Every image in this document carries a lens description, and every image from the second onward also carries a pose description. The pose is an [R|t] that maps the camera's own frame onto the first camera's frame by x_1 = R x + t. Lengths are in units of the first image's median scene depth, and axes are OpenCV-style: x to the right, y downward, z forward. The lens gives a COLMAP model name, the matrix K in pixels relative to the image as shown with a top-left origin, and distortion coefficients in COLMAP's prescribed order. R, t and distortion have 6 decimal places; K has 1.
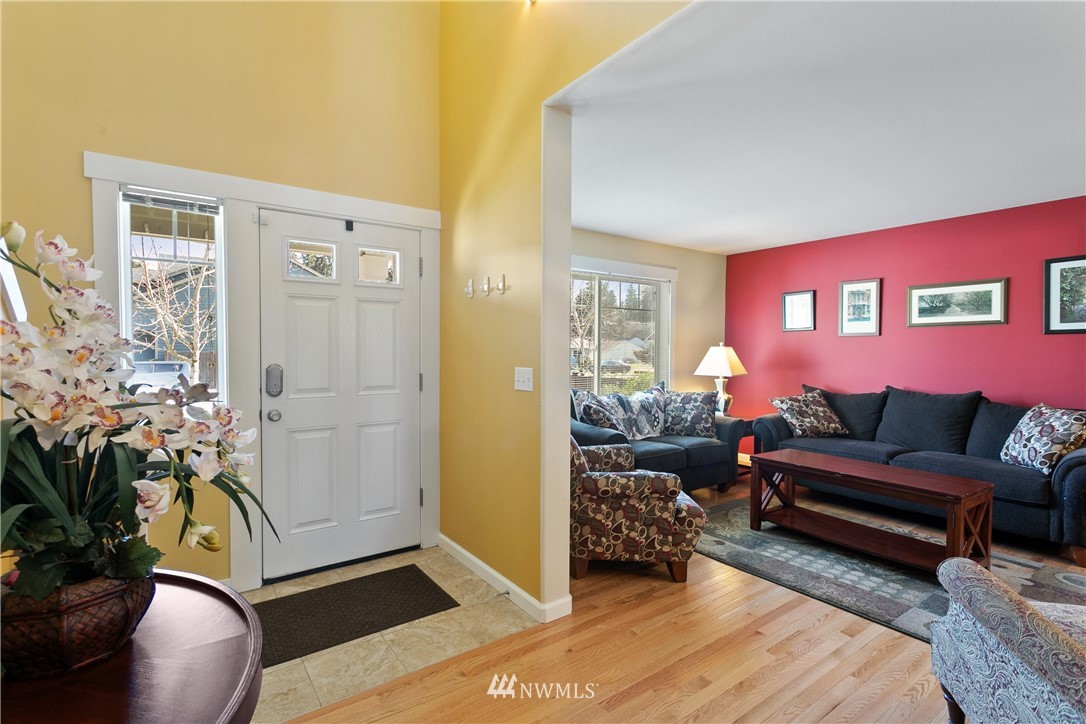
lens RADIAL K [[517.0, 0, 530.0], [0, 517.0, 362.9], [0, 0, 1]] dist [-0.001466, 0.000437]
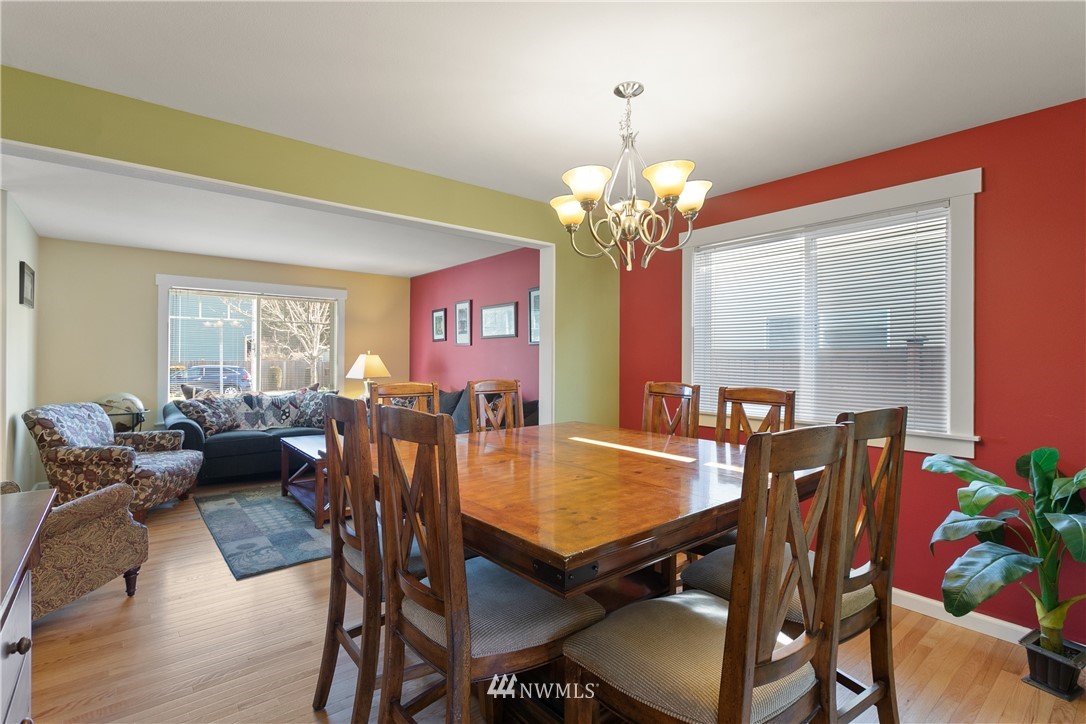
lens RADIAL K [[517.0, 0, 530.0], [0, 517.0, 362.9], [0, 0, 1]] dist [-0.001466, 0.000437]
pose [[0.997301, 0.000127, 0.073423, 0.986516], [0.001169, 0.999844, -0.017601, 0.015291], [-0.073414, 0.017639, 0.997146, -0.349355]]
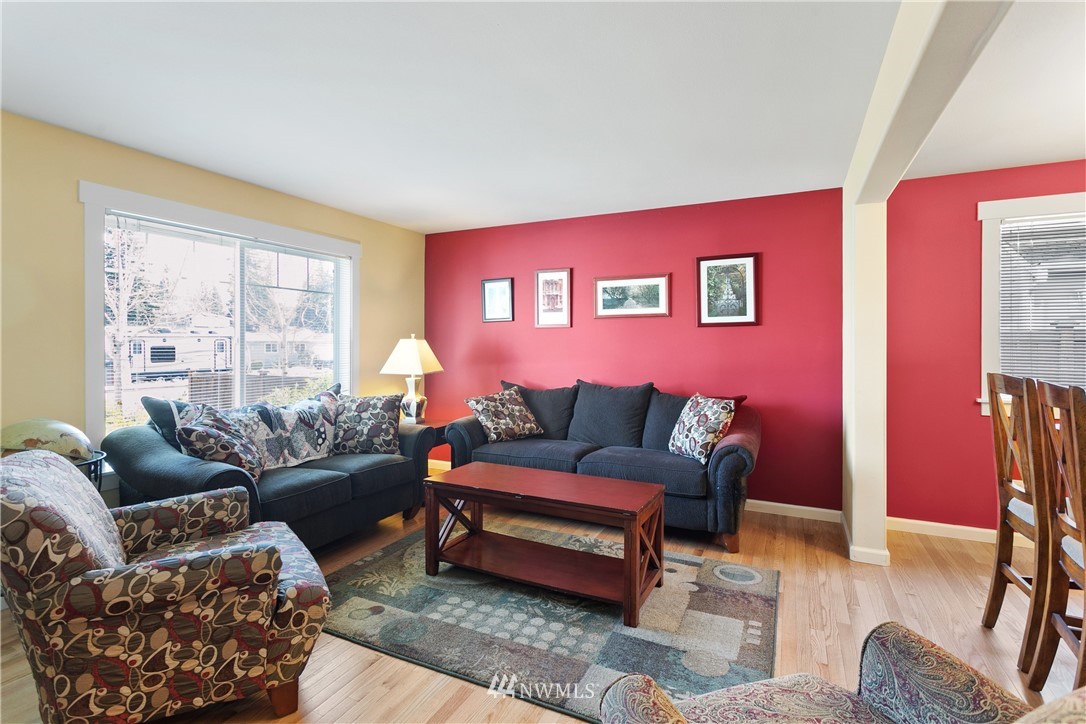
lens RADIAL K [[526.9, 0, 546.1], [0, 526.9, 346.8], [0, 0, 1]] dist [-0.000595, 0.001026]
pose [[0.869358, -0.006907, 0.494135, 0.203623], [0.015913, 0.999775, -0.014020, -0.005047], [-0.493927, 0.020052, 0.869272, 0.228787]]
